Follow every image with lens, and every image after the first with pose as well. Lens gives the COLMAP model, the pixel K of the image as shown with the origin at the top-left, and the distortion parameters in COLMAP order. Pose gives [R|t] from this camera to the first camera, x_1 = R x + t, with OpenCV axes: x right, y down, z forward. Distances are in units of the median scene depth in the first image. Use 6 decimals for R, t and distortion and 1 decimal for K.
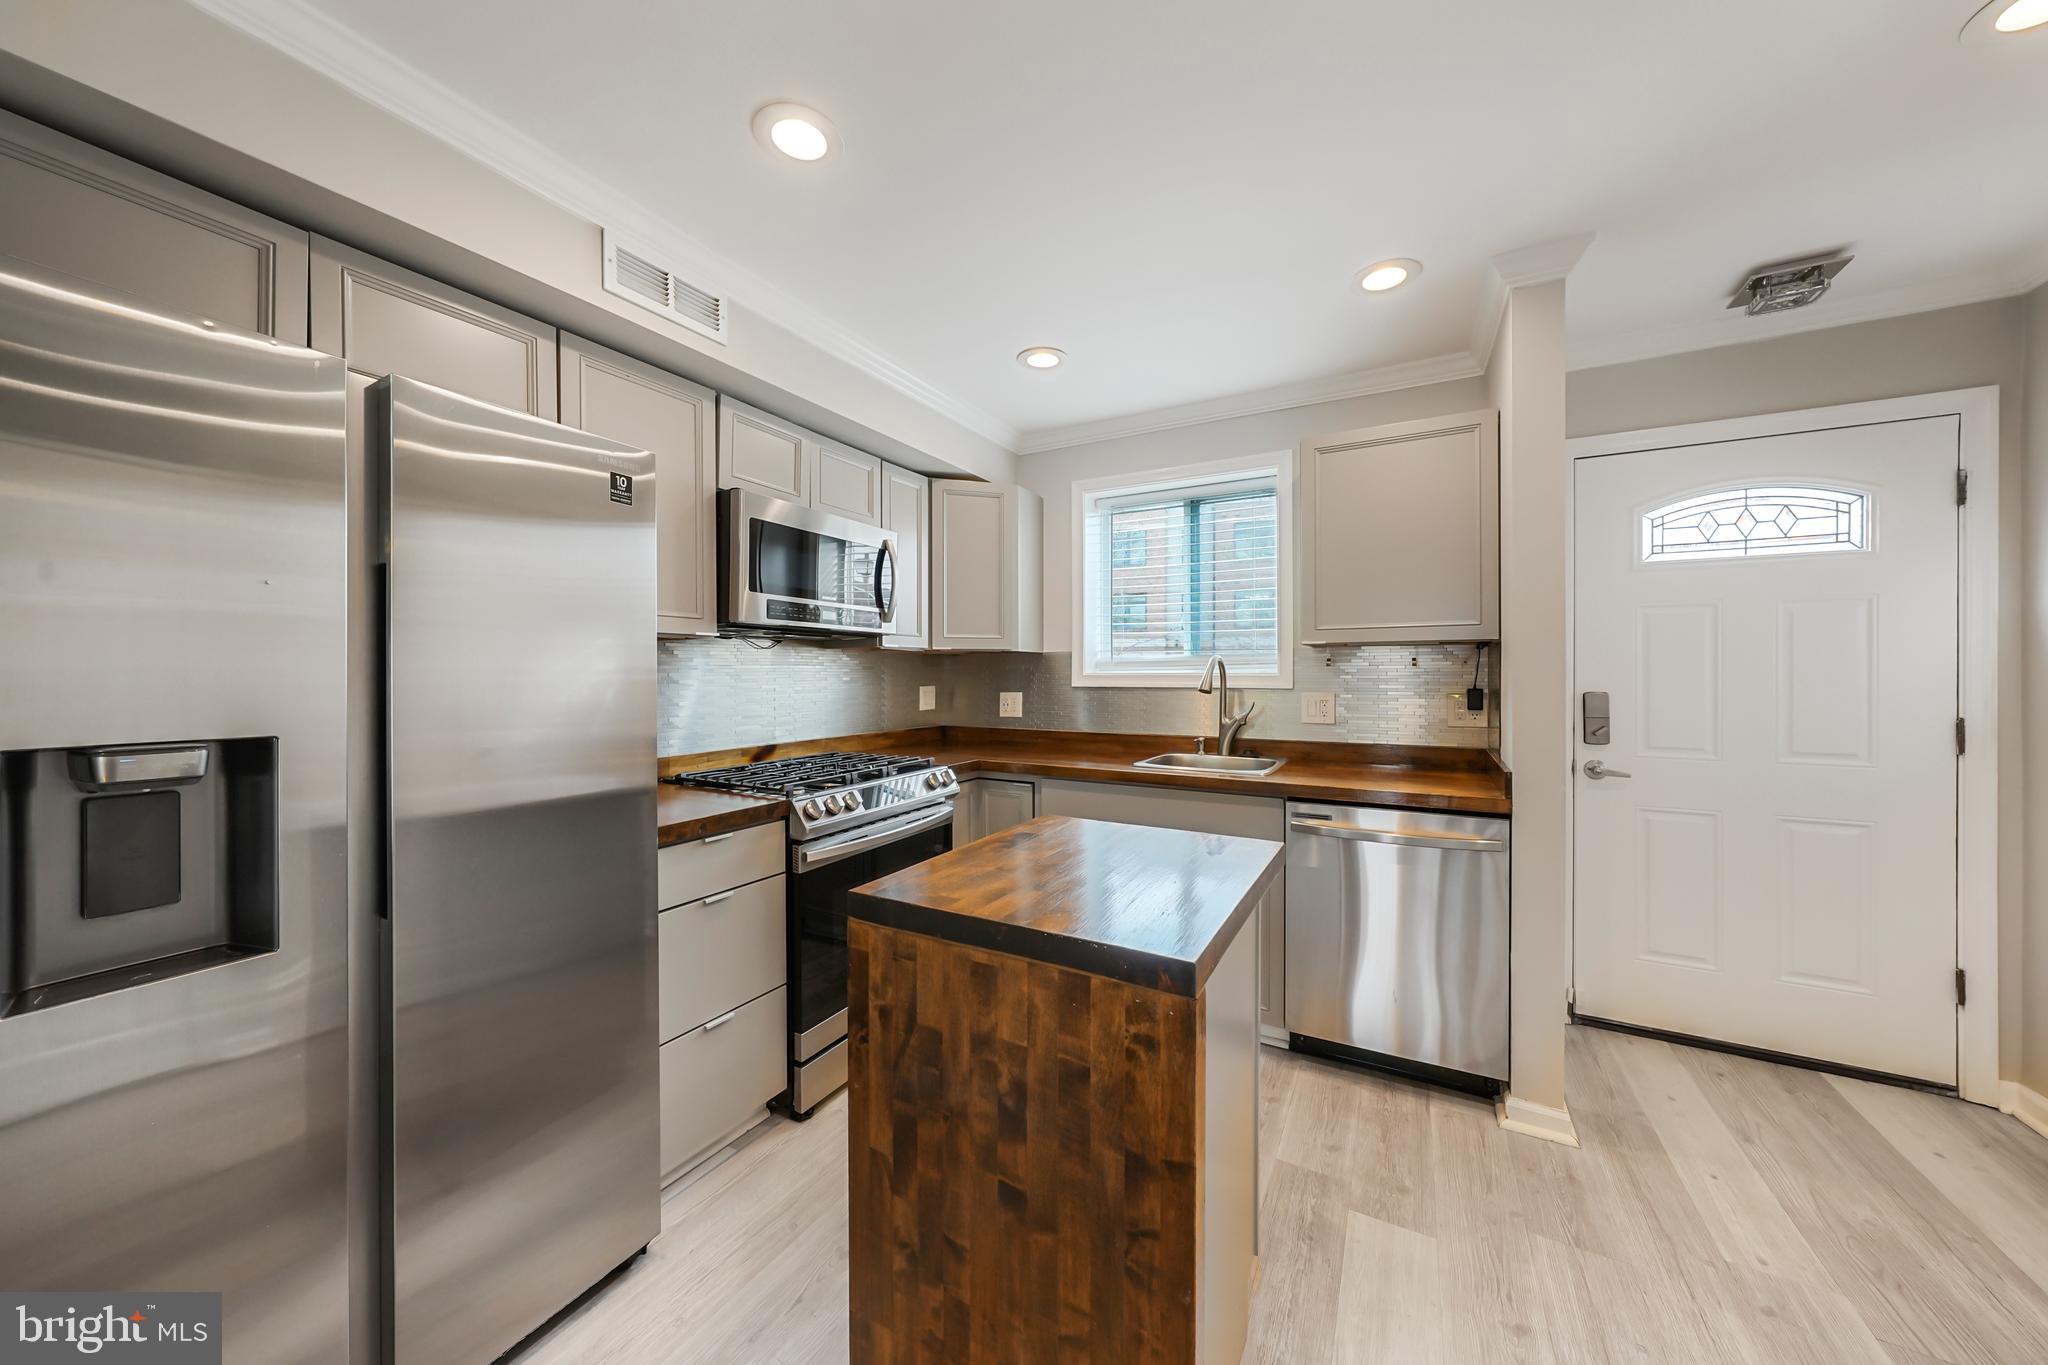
lens RADIAL K [[701.1, 0, 1015.9], [0, 701.1, 667.4], [0, 0, 1]] dist [0.000835, 0.000429]
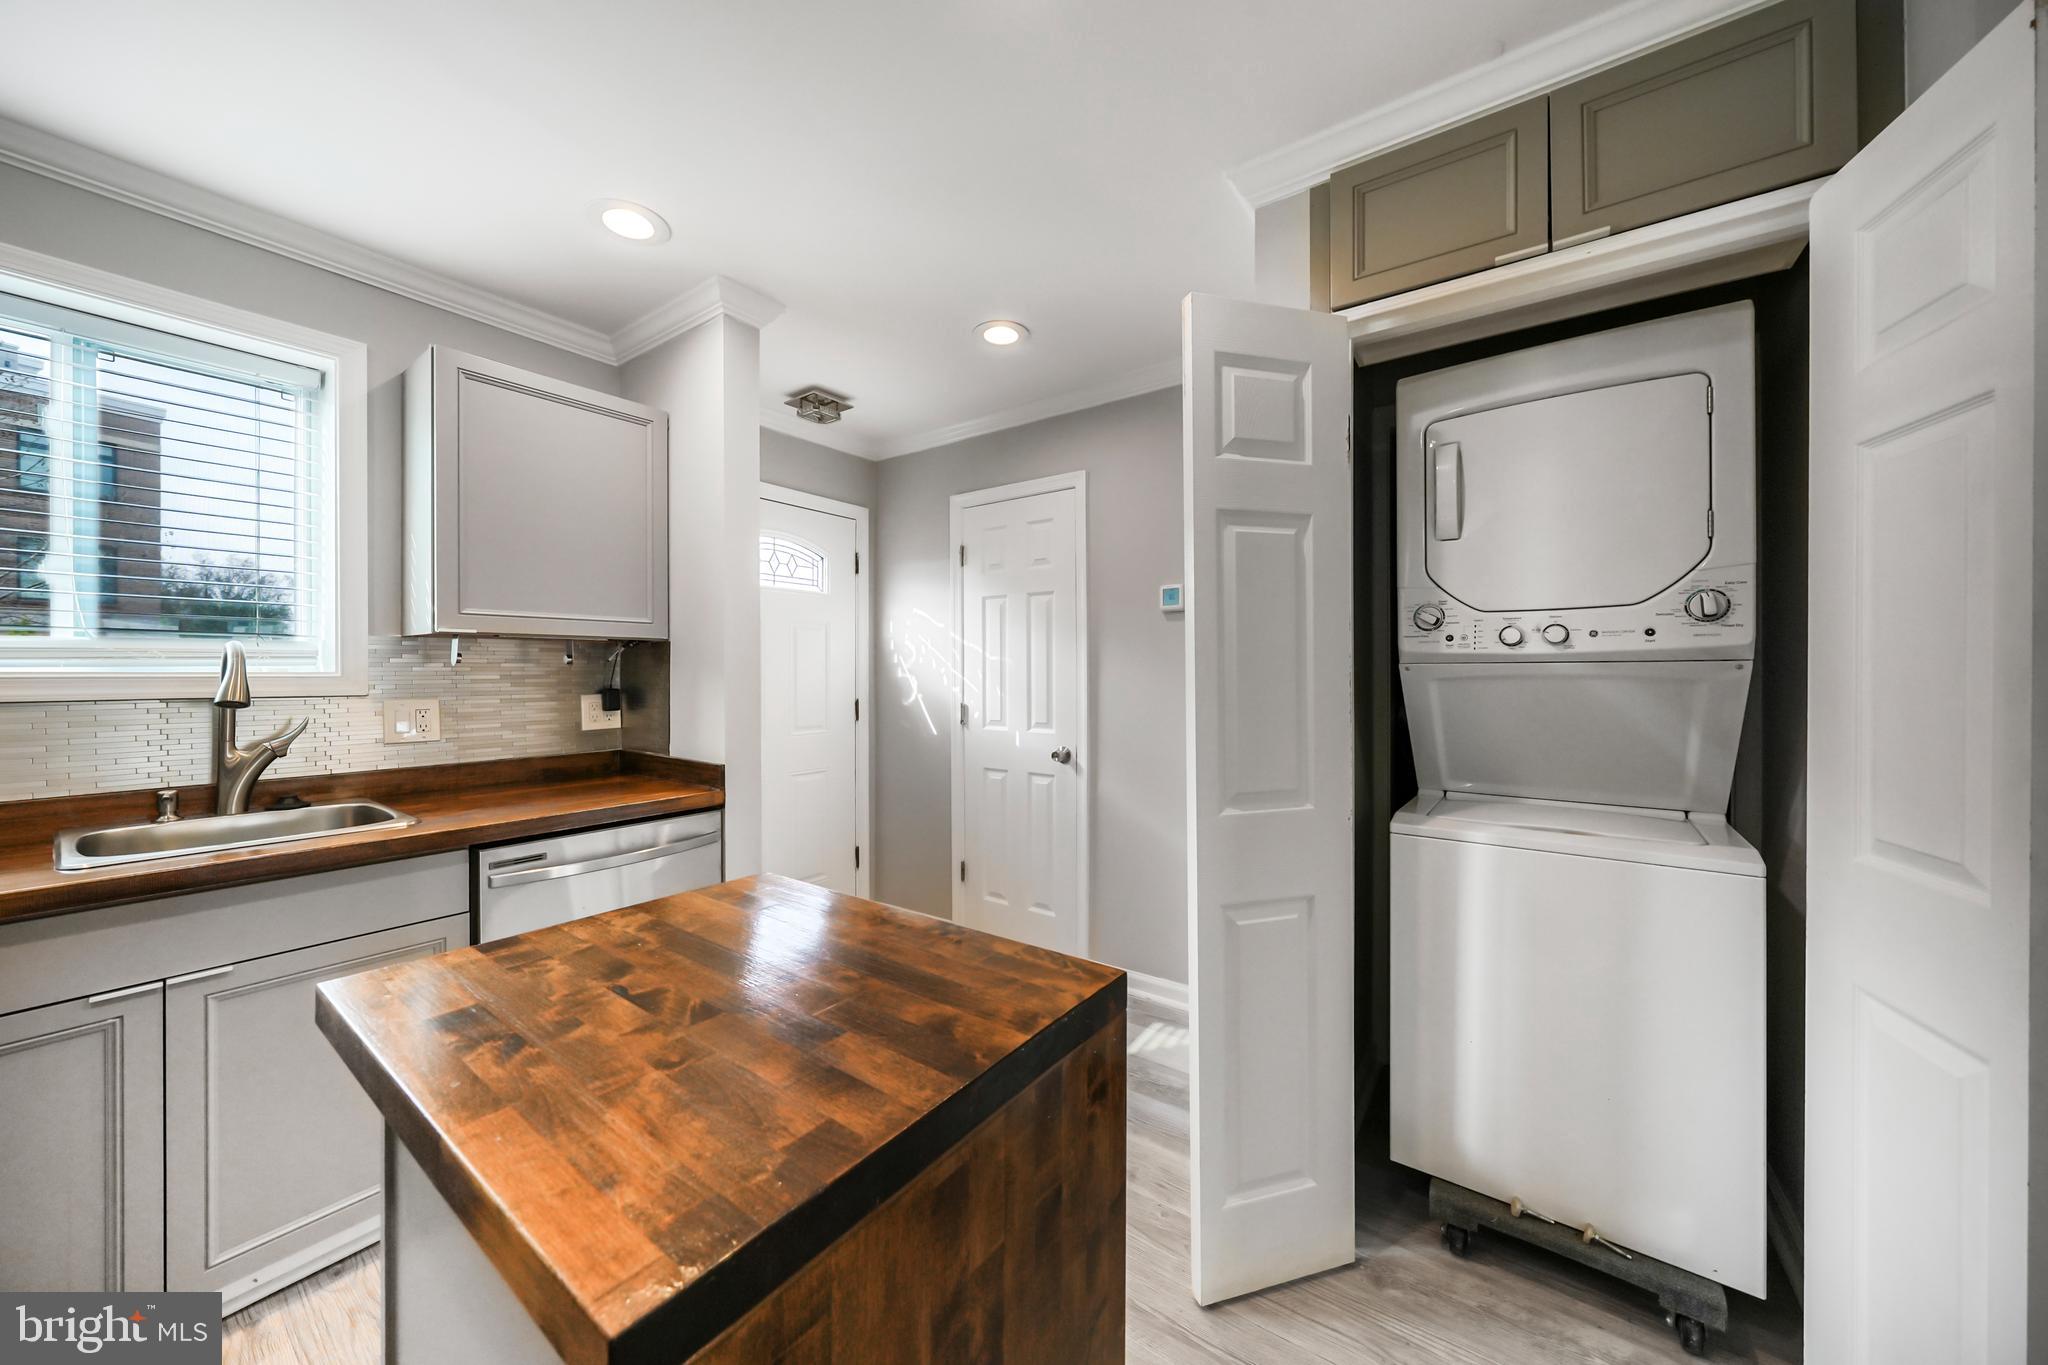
lens RADIAL K [[701.1, 0, 1015.9], [0, 701.1, 667.4], [0, 0, 1]] dist [0.000835, 0.000429]
pose [[0.122119, 0.007436, 0.992488, -0.274246], [-0.007892, 0.999948, -0.006521, 0.003988], [-0.992484, -0.007036, 0.122172, 0.392390]]
